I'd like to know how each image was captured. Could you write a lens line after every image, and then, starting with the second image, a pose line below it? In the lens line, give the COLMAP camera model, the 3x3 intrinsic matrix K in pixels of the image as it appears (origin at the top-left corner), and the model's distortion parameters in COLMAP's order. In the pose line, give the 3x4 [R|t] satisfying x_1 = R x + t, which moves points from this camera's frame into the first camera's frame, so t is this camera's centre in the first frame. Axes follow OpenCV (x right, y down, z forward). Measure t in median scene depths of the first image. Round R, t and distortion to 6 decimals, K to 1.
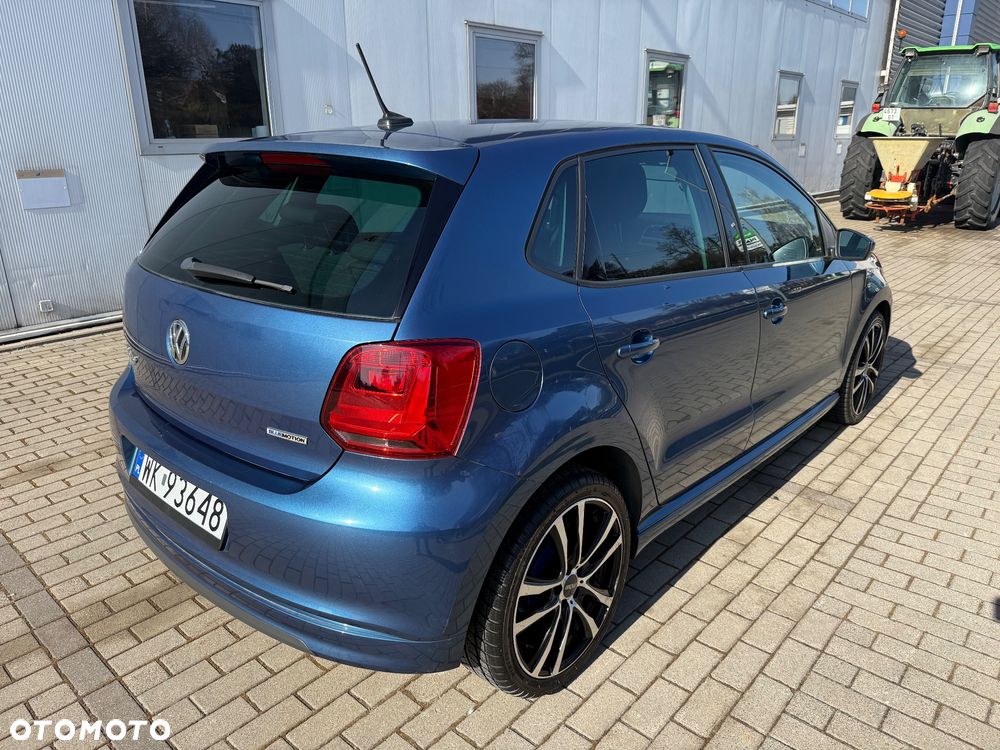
lens RADIAL K [[709.1, 0, 504.8], [0, 709.1, 372.2], [0, 0, 1]] dist [0.018646, -0.025712]
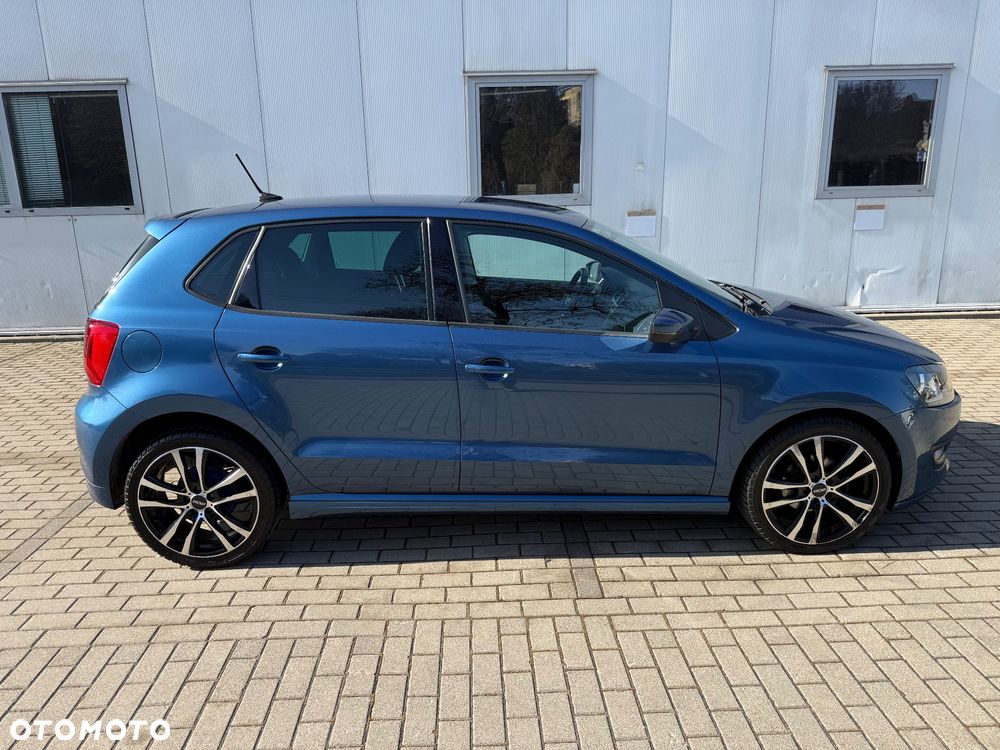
lens RADIAL K [[709.1, 0, 496.3], [0, 709.1, 382.5], [0, 0, 1]] dist [0.018646, -0.025712]
pose [[0.683598, 0.187269, -0.705425, 1.177741], [-0.214967, 0.975310, 0.050600, -0.124566], [0.697484, 0.117052, 0.706976, 0.251413]]
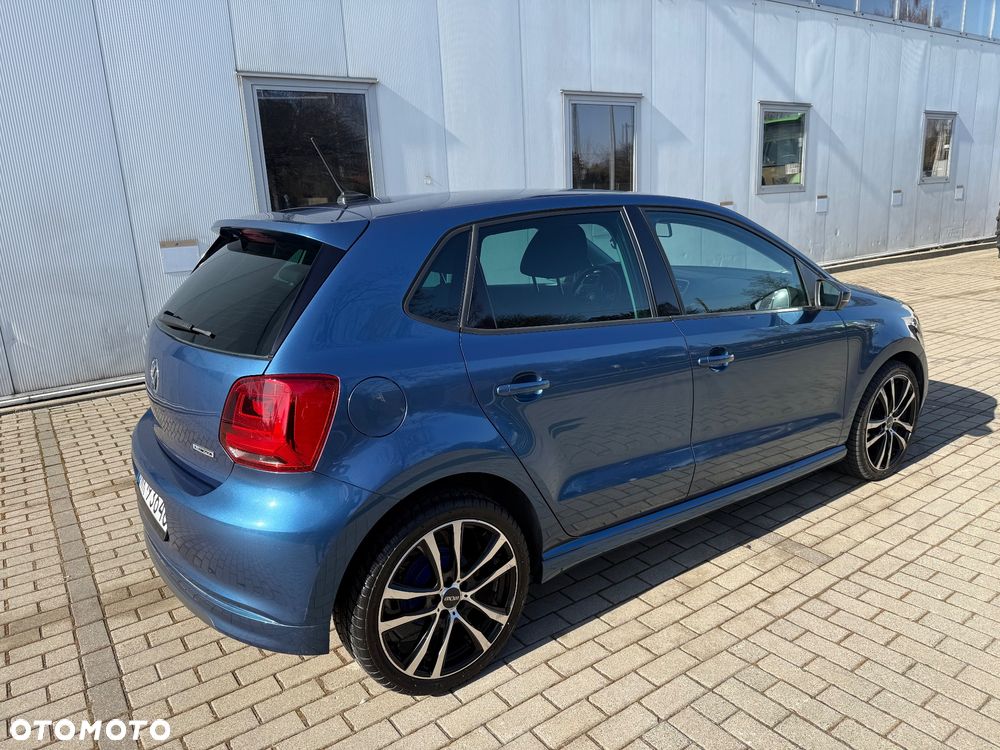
lens RADIAL K [[709.1, 0, 501.8], [0, 709.1, 375.0], [0, 0, 1]] dist [0.018646, -0.025712]
pose [[0.974178, 0.014040, -0.225346, 0.316014], [-0.029732, 0.997350, -0.066394, 0.015710], [0.223817, 0.071380, 0.972014, -0.075929]]
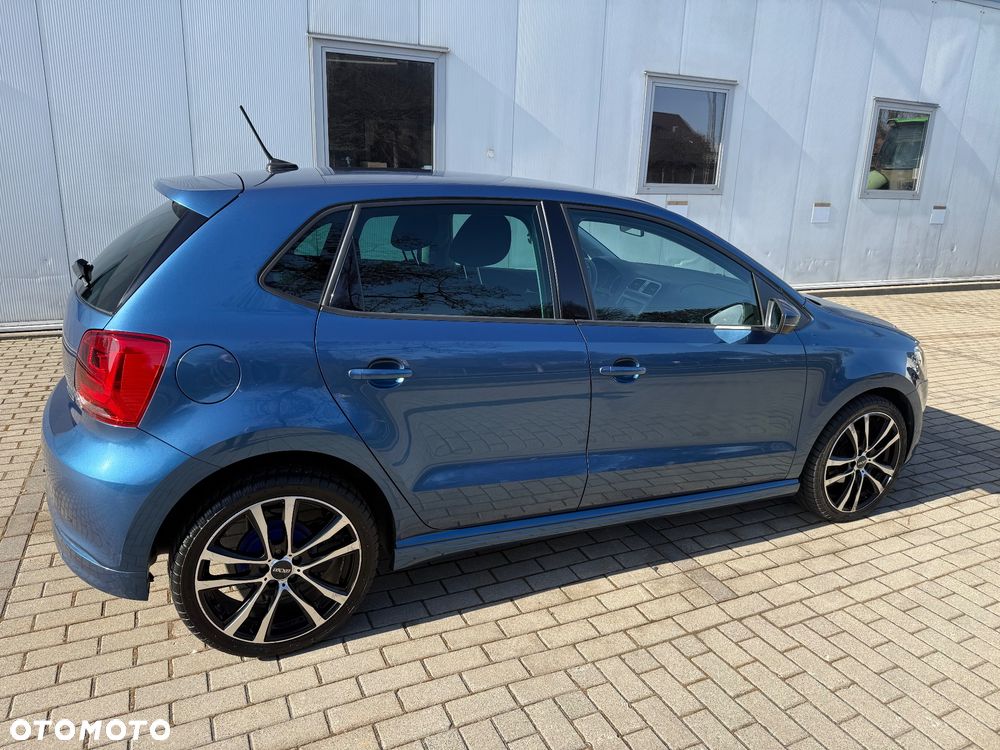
lens RADIAL K [[709.1, 0, 508.8], [0, 709.1, 369.9], [0, 0, 1]] dist [0.018646, -0.025712]
pose [[0.919973, 0.143109, -0.364924, 0.605932], [-0.162867, 0.986362, -0.023775, -0.037354], [0.356544, 0.081307, 0.930734, 0.026542]]
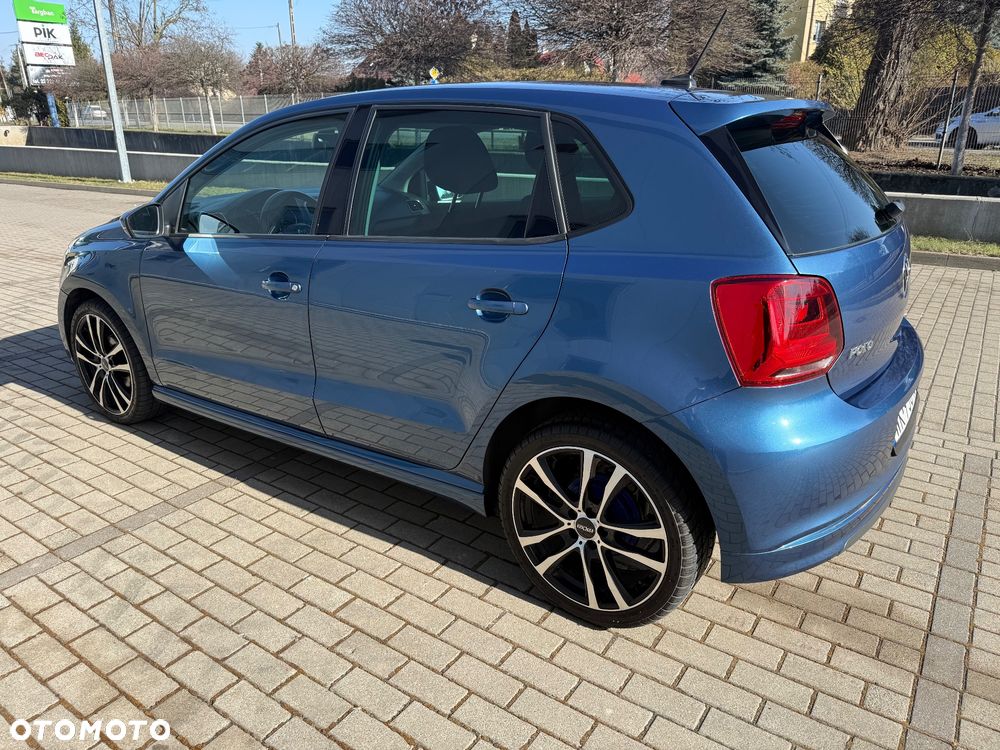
lens RADIAL K [[709.1, 0, 499.2], [0, 709.1, 372.3], [0, 0, 1]] dist [0.018646, -0.025712]
pose [[-0.120937, -0.328468, 0.936741, -1.092846], [0.320245, 0.880300, 0.350022, -0.373760], [-0.939584, 0.342317, -0.001271, 1.203453]]
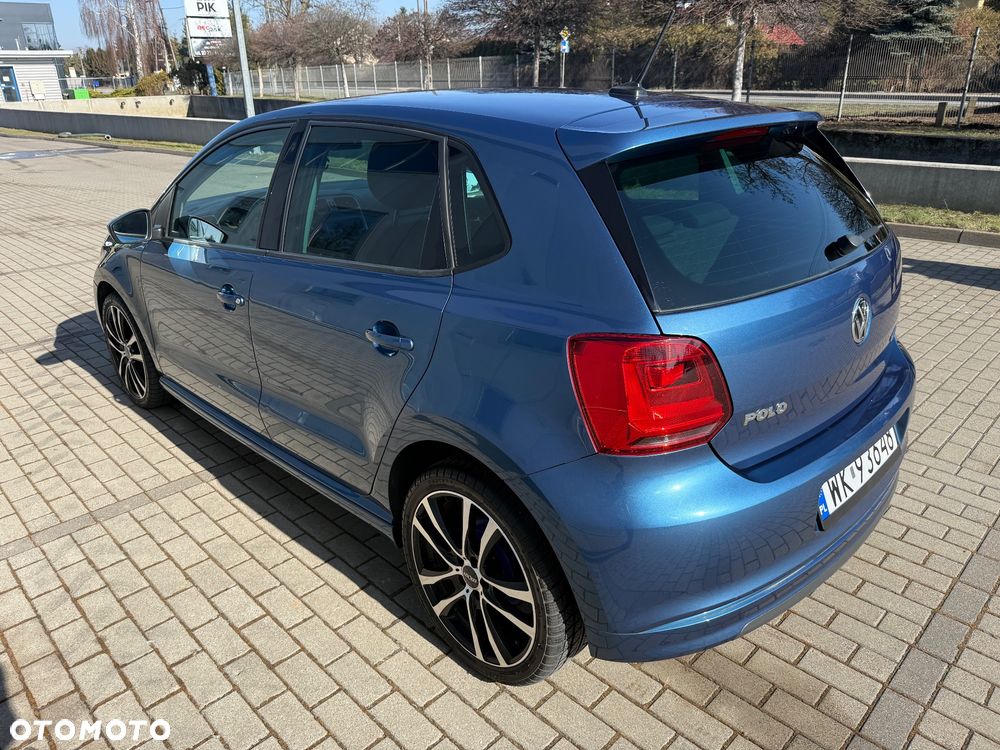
lens RADIAL K [[709.1, 0, 496.2], [0, 709.1, 361.9], [0, 0, 1]] dist [0.018646, -0.025712]
pose [[0.064683, -0.364470, 0.928966, -1.036086], [0.340600, 0.883076, 0.322750, -0.348315], [-0.937981, 0.295530, 0.181259, 0.944173]]
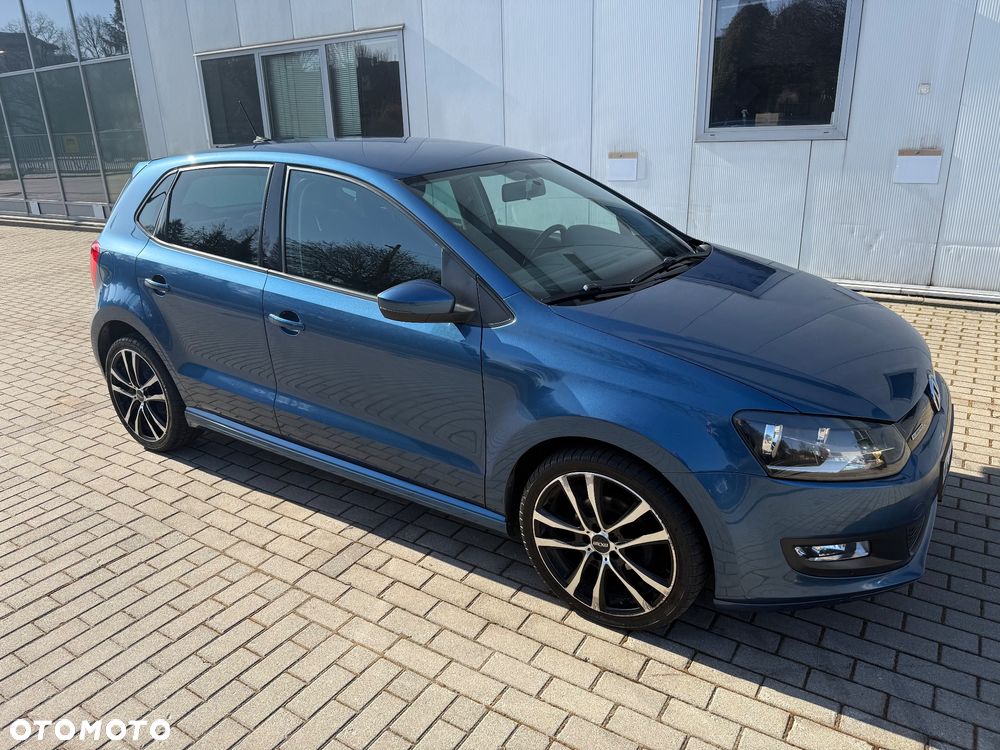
lens RADIAL K [[709.1, 0, 494.6], [0, 709.1, 376.5], [0, 0, 1]] dist [0.018646, -0.025712]
pose [[0.137184, 0.329483, -0.934142, 1.483439], [-0.279943, 0.917509, 0.282505, -0.408833], [0.950164, 0.222752, 0.218104, 1.108665]]
